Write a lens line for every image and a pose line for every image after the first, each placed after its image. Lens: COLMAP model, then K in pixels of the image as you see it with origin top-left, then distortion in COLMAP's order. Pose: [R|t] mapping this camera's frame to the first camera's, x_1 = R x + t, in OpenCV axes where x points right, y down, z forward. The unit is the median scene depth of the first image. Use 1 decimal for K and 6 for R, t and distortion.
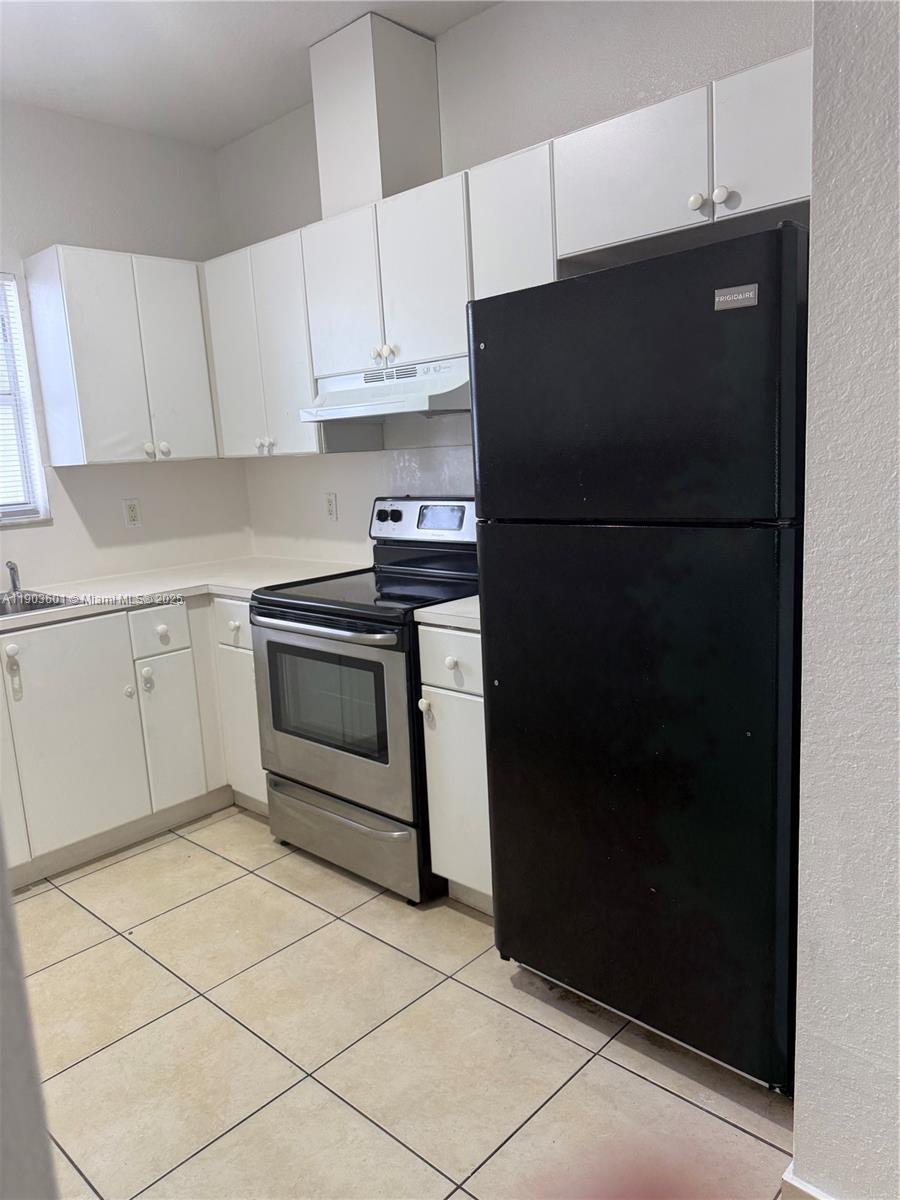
lens RADIAL K [[860.8, 0, 451.0], [0, 860.8, 598.8], [0, 0, 1]] dist [0.058152, -0.067666]
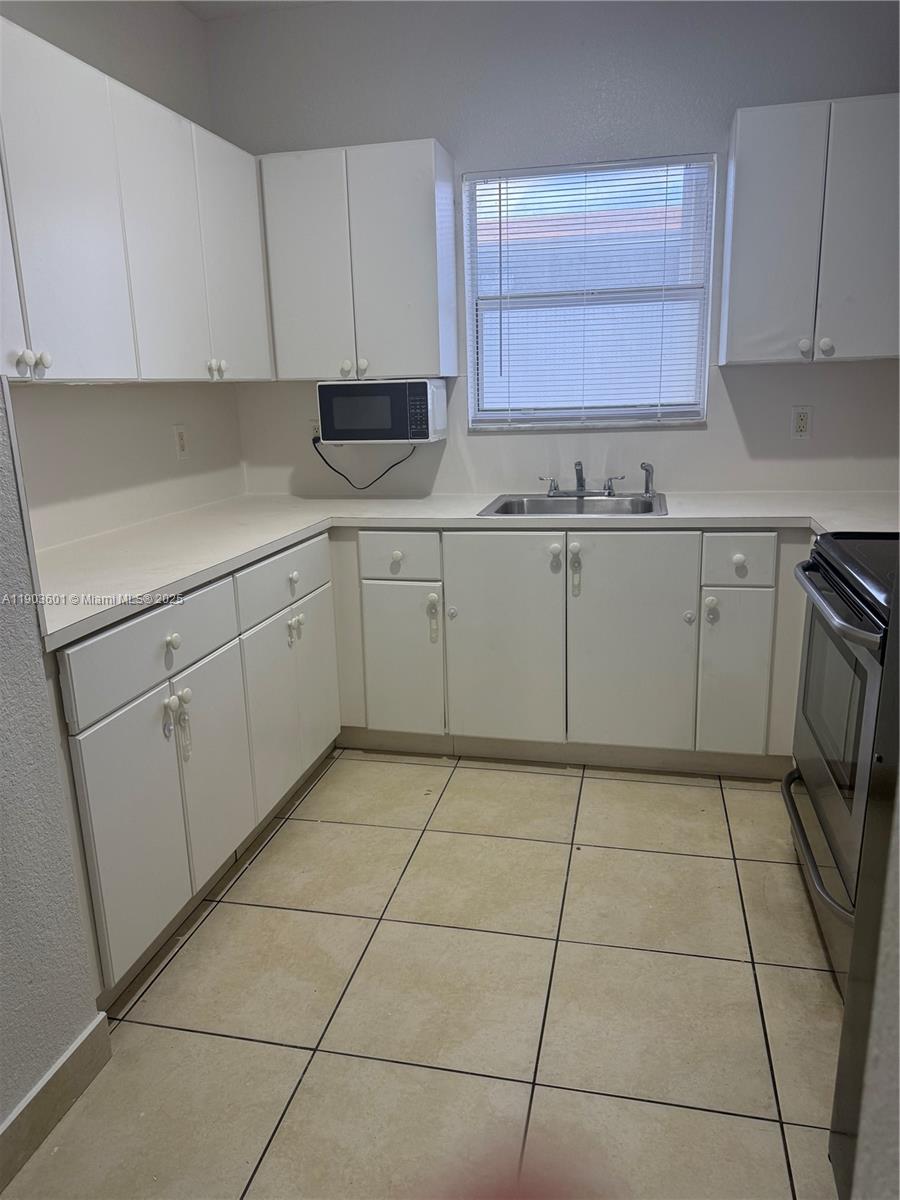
lens RADIAL K [[860.8, 0, 448.4], [0, 860.8, 598.0], [0, 0, 1]] dist [0.058152, -0.067666]
pose [[0.496303, 0.248754, -0.831748, 0.266807], [-0.143342, 0.968401, 0.204091, -0.065391], [0.856234, 0.017933, 0.516277, 0.300291]]
